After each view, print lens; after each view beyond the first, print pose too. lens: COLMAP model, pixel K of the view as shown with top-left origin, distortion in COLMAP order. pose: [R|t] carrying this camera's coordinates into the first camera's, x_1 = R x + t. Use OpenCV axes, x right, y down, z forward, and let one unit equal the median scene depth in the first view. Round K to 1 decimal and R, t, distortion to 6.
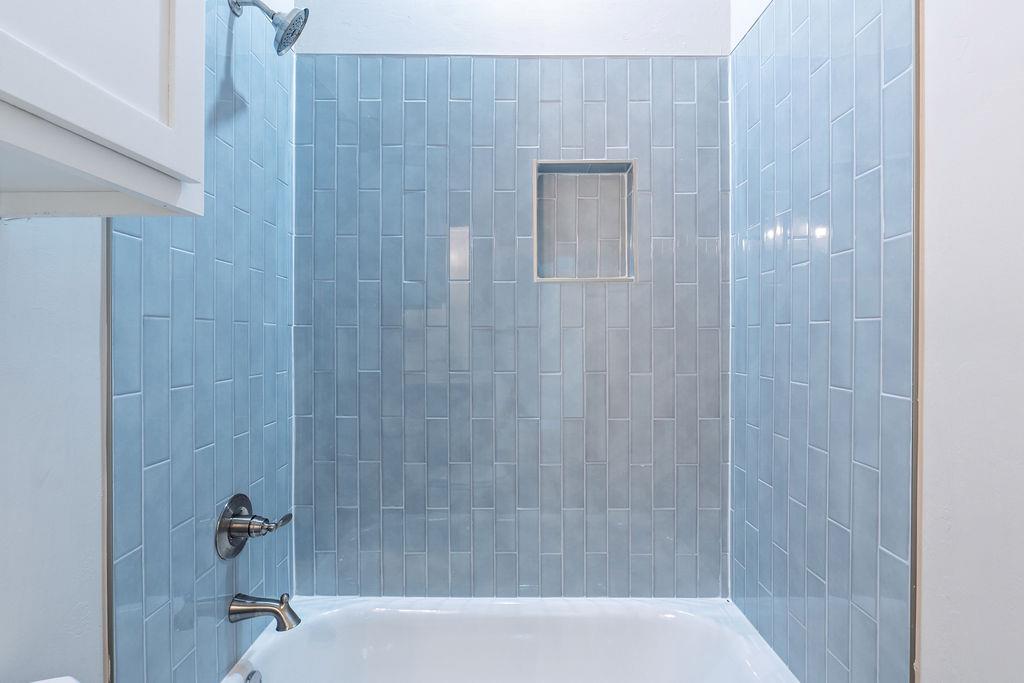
lens RADIAL K [[470.1, 0, 513.6], [0, 470.1, 342.8], [0, 0, 1]] dist [-0.012110, 0.000767]
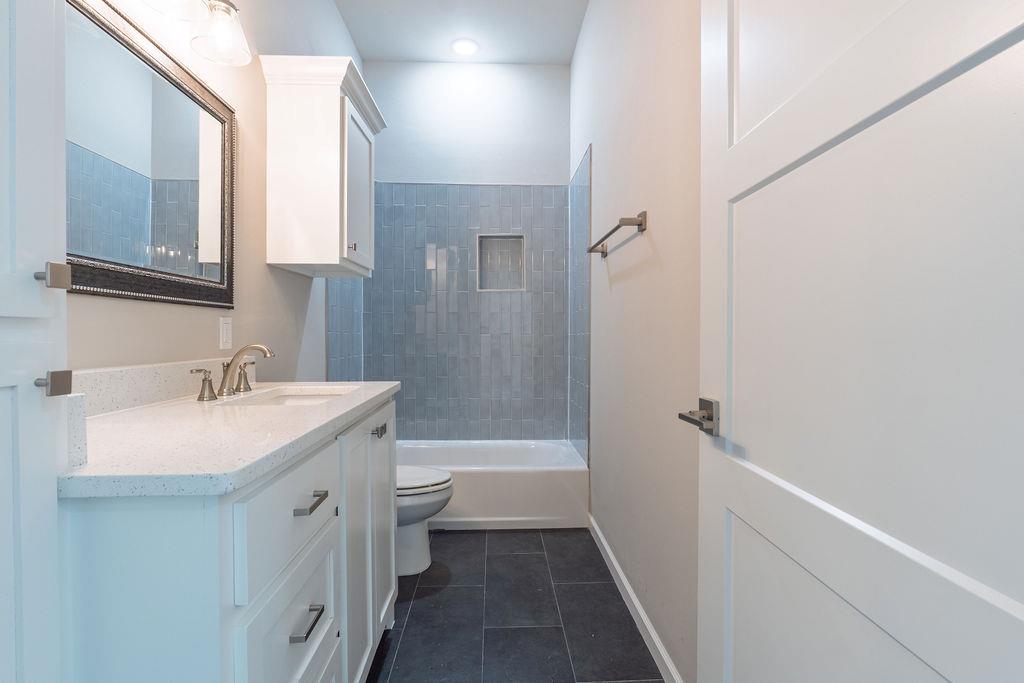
lens RADIAL K [[470.1, 0, 516.2], [0, 470.1, 338.0], [0, 0, 1]] dist [-0.012110, 0.000767]
pose [[0.999328, -0.000340, 0.036646, 0.142261], [0.000644, 0.999966, -0.008270, 0.097976], [-0.036642, 0.008288, 0.999294, -1.127680]]
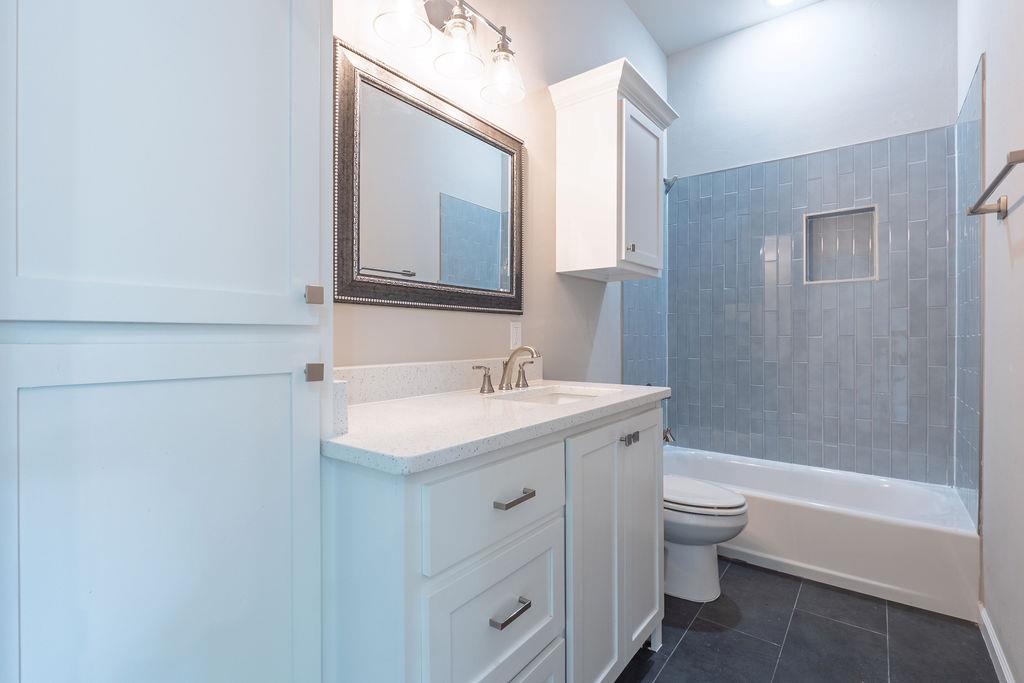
lens RADIAL K [[470.1, 0, 508.7], [0, 470.1, 337.2], [0, 0, 1]] dist [-0.012110, 0.000767]
pose [[0.789381, 0.000693, -0.613904, 0.244703], [-0.009240, 0.999899, -0.010752, 0.095913], [0.613835, 0.014160, 0.789308, -1.046583]]
